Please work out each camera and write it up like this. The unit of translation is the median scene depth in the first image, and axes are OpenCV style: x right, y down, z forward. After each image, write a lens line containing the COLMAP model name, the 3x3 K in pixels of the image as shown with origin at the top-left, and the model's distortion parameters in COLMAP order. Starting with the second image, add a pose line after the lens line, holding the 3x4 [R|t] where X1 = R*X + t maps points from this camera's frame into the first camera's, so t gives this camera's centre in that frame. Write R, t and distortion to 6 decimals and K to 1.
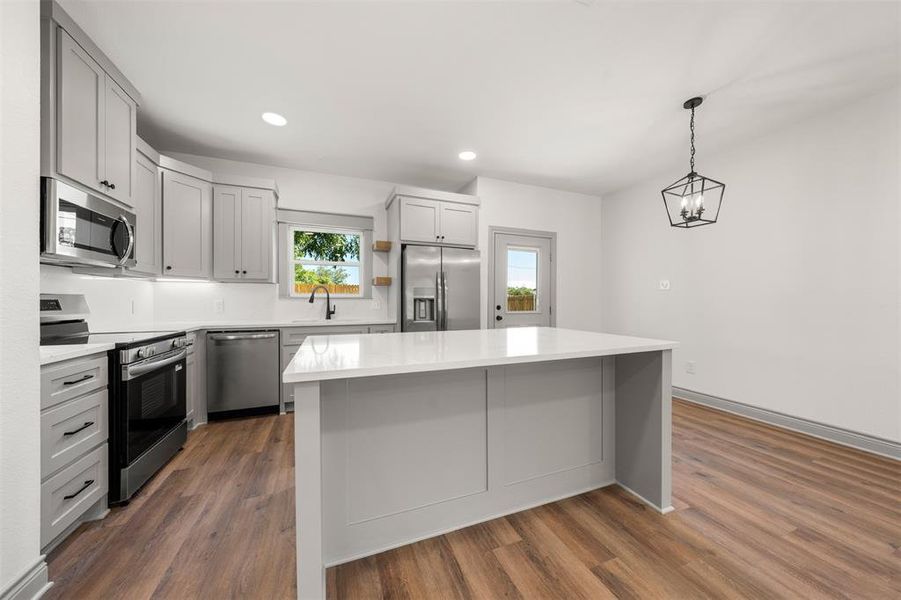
lens RADIAL K [[307.3, 0, 450.5], [0, 307.3, 300.0], [0, 0, 1]] dist [0.000126, -0.000029]
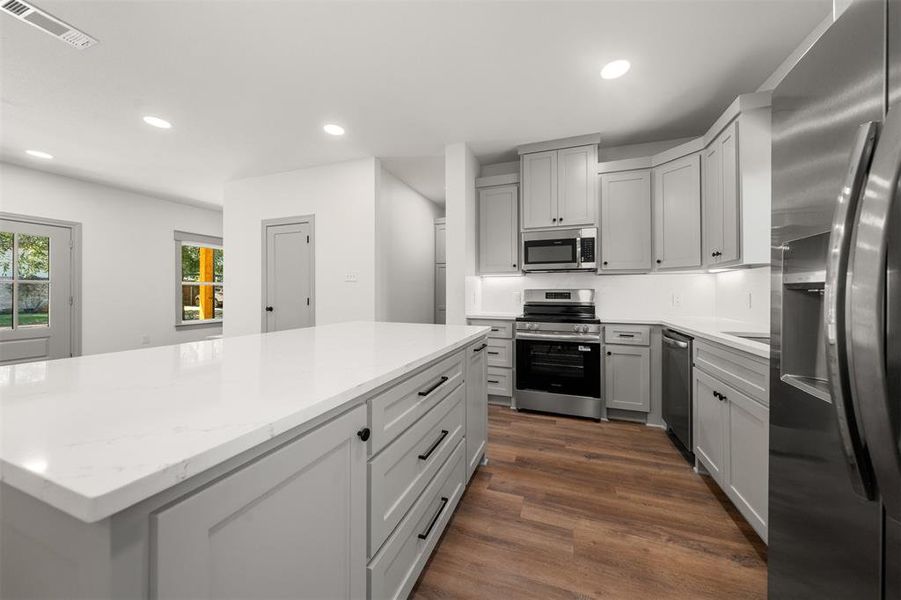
lens RADIAL K [[310.2, 0, 453.7], [0, 310.2, 290.5], [0, 0, 1]] dist [-0.000148, 0.000036]
pose [[-0.663127, -0.008279, -0.748461, 0.281694], [-0.001984, 0.999955, -0.009304, 0.003172], [0.748504, -0.004685, -0.663113, 1.081039]]
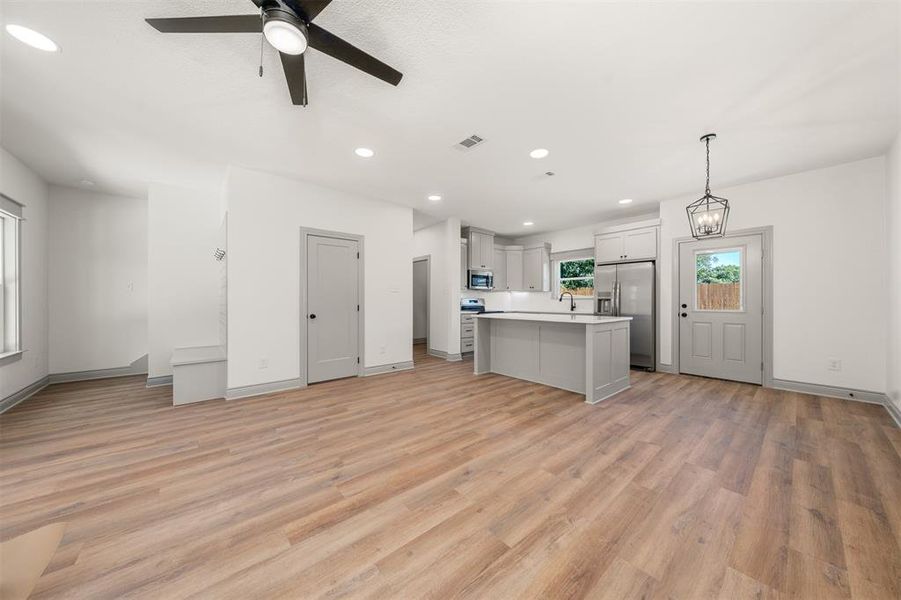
lens RADIAL K [[305.9, 0, 451.5], [0, 305.9, 298.0], [0, 0, 1]] dist [-0.000644, 0.000025]
pose [[0.322681, -0.008541, -0.946469, 1.303730], [0.001623, 0.999963, -0.008471, 0.004151], [0.946506, 0.001197, 0.322683, -0.286127]]
